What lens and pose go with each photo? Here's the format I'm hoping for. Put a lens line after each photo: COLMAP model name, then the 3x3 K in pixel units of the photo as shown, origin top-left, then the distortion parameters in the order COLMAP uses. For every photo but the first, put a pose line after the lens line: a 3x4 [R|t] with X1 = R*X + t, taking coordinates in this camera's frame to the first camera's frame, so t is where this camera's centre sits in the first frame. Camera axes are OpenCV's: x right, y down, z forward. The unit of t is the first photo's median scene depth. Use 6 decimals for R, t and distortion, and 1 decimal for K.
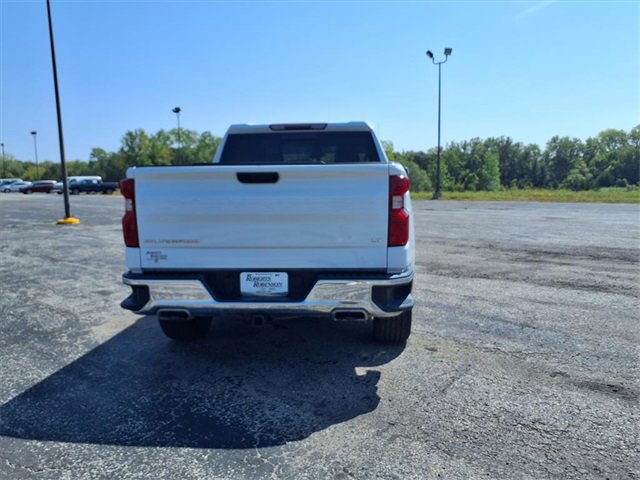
lens RADIAL K [[527.3, 0, 318.7], [0, 527.3, 238.4], [0, 0, 1]] dist [0.014852, -0.009168]
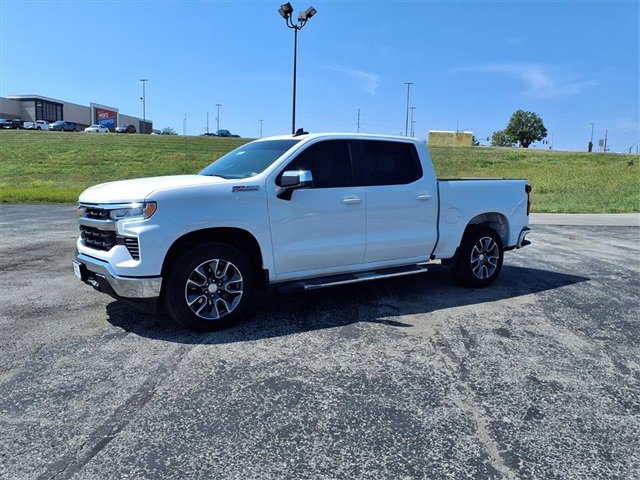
lens RADIAL K [[519.4, 0, 318.8], [0, 519.4, 240.1], [0, 0, 1]] dist [0.055184, -0.114183]
pose [[-0.637581, -0.084943, 0.765686, -1.214120], [0.081853, 0.980807, 0.176967, -0.279820], [-0.766022, 0.175505, -0.618392, 2.493805]]
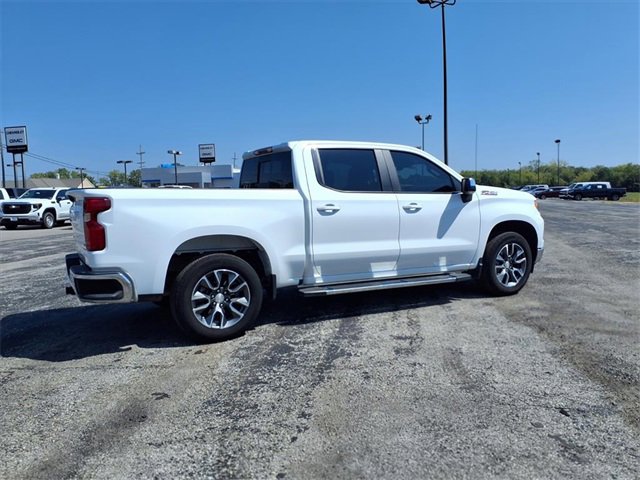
lens RADIAL K [[514.2, 0, 320.0], [0, 514.2, 240.0], [0, 0, 1]] dist [0.059932, -0.094071]
pose [[0.554139, 0.073814, -0.829145, 1.224885], [-0.076639, 0.996354, 0.037480, -0.083924], [0.828889, 0.042776, 0.557776, 0.591794]]
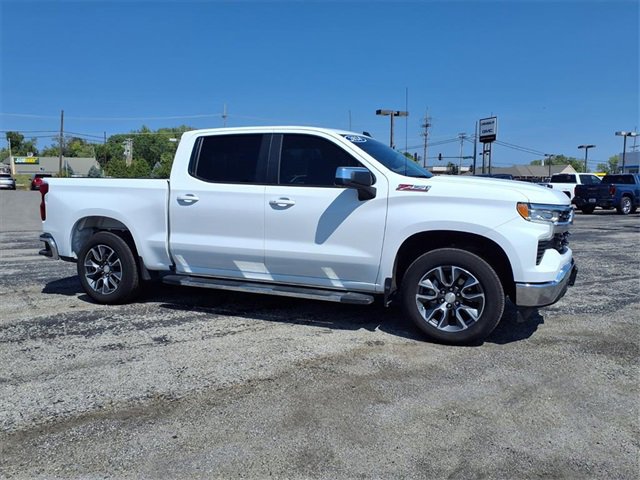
lens RADIAL K [[522.2, 0, 320.0], [0, 522.2, 240.0], [0, 0, 1]] dist [0.047454, -0.088383]
pose [[-0.311612, 0.109085, -0.943927, 1.297545], [-0.101090, 0.983945, 0.147081, -0.234948], [0.944817, 0.141253, -0.295582, 1.991273]]
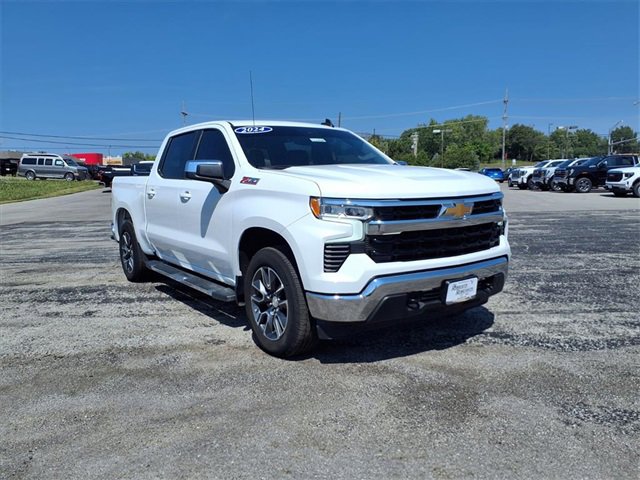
lens RADIAL K [[514.2, 0, 320.0], [0, 514.2, 240.0], [0, 0, 1]] dist [0.059932, -0.094071]
pose [[-0.760430, 0.106142, -0.640687, 0.760943], [-0.037375, 0.977765, 0.206346, -0.297139], [0.648343, 0.180858, -0.739555, 2.659364]]
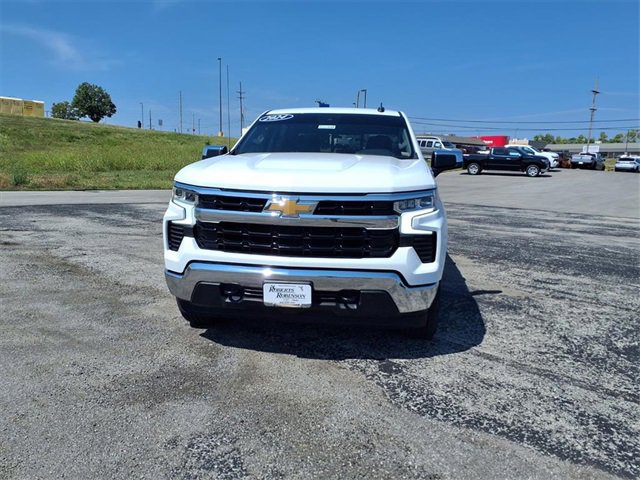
lens RADIAL K [[517.7, 0, 320.0], [0, 517.7, 240.0], [0, 0, 1]] dist [0.048353, -0.083947]
pose [[-0.998814, -0.019390, 0.044662, -0.042650], [-0.007404, 0.967102, 0.254279, -0.327853], [-0.048123, 0.253647, -0.966099, 2.927169]]
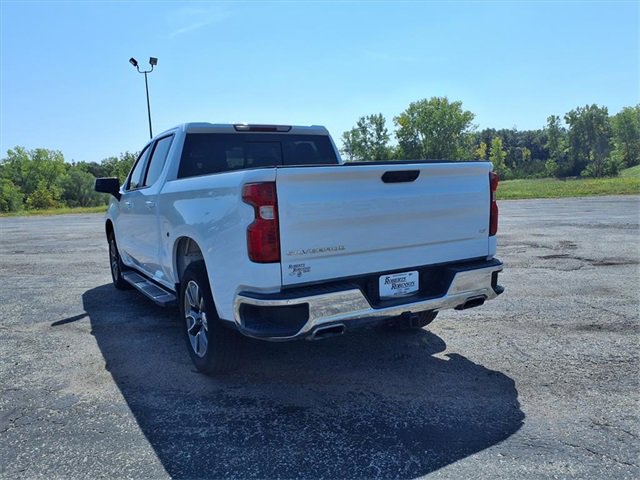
lens RADIAL K [[517.7, 0, 320.0], [0, 517.7, 240.0], [0, 0, 1]] dist [0.048353, -0.083947]
pose [[0.821209, -0.084988, 0.564263, -0.615165], [0.093832, 0.995498, 0.013379, -0.018797], [-0.562859, 0.041960, 0.825487, 0.228338]]
